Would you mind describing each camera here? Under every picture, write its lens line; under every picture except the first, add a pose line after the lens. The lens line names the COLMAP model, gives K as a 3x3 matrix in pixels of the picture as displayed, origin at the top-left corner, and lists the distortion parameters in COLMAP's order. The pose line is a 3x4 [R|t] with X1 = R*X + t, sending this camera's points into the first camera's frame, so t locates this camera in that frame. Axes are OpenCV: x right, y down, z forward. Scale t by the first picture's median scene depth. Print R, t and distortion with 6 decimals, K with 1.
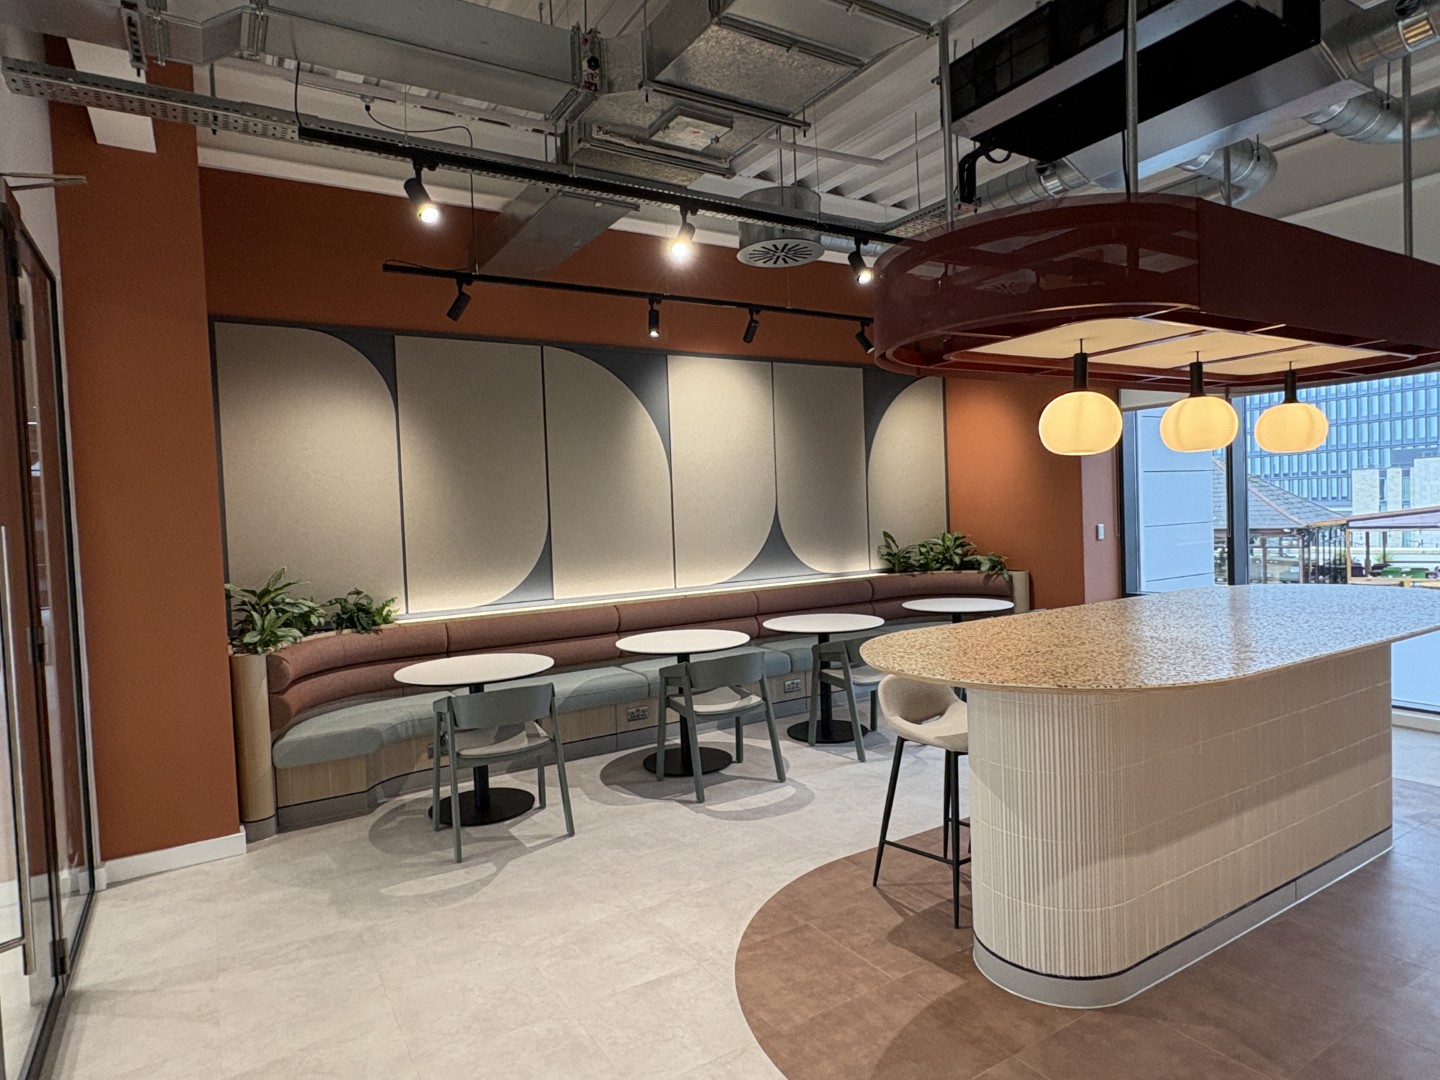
lens RADIAL K [[839.1, 0, 720.7], [0, 839.1, 543.6], [0, 0, 1]] dist [0.009367, 0.001282]
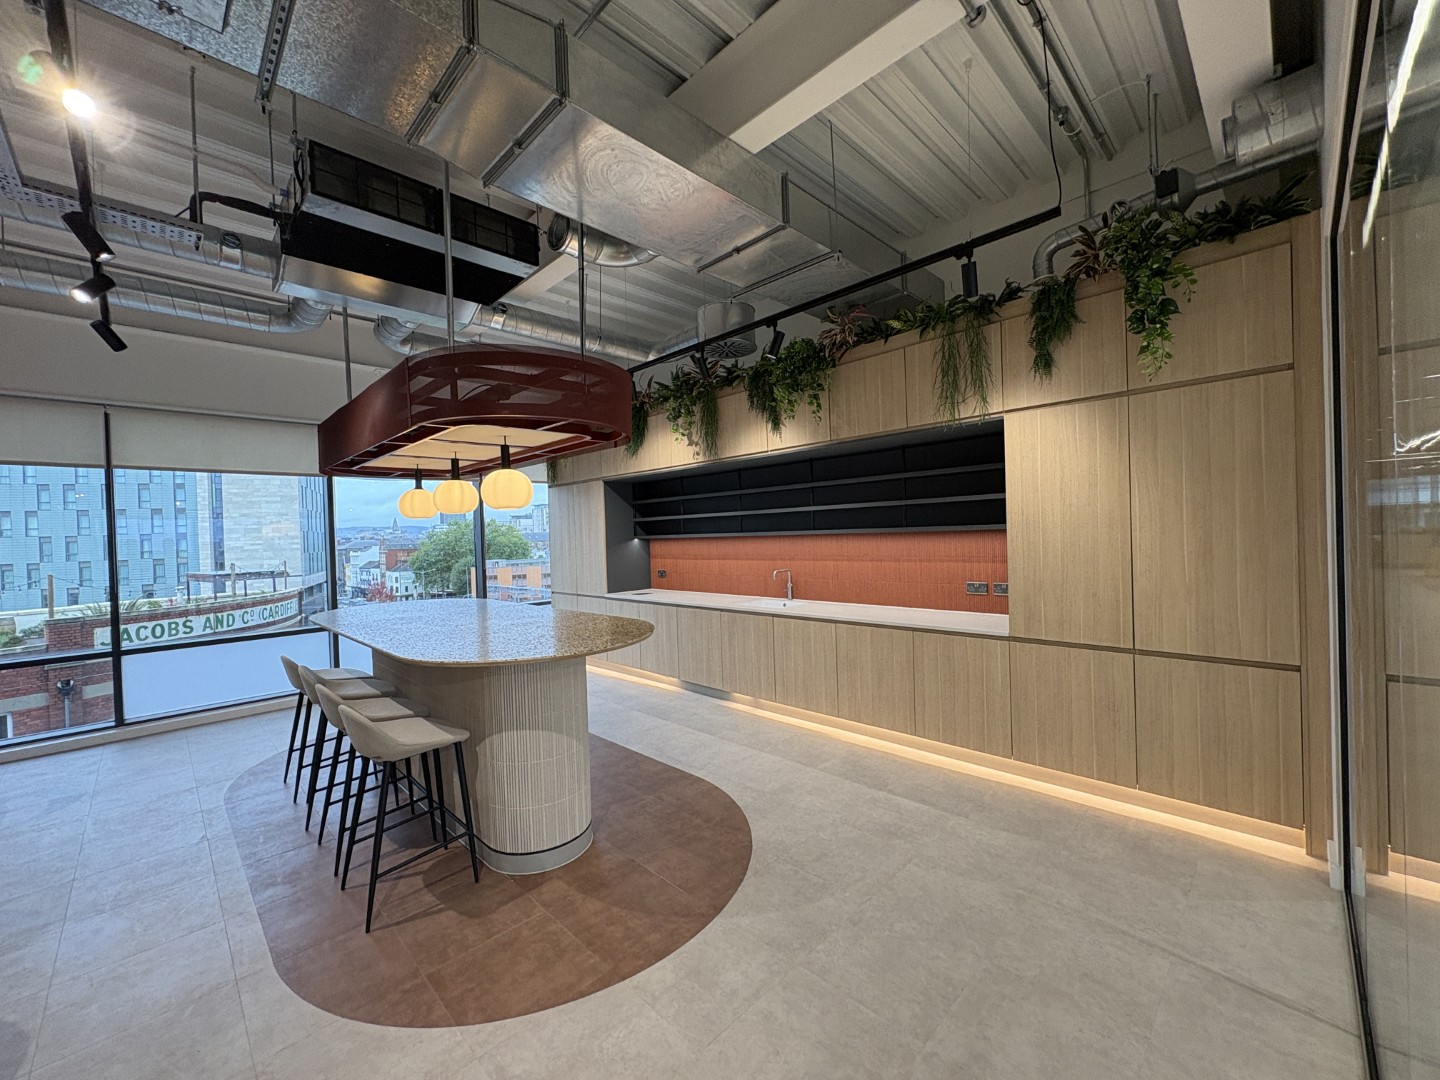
lens RADIAL K [[576.6, 0, 720.5], [0, 576.6, 537.9], [0, 0, 1]] dist [-0.000372, -0.000001]
pose [[-0.229217, 0.040344, 0.972539, -0.648307], [0.080136, 0.996531, -0.022452, 0.001609], [-0.970071, 0.072789, -0.231655, 0.820668]]
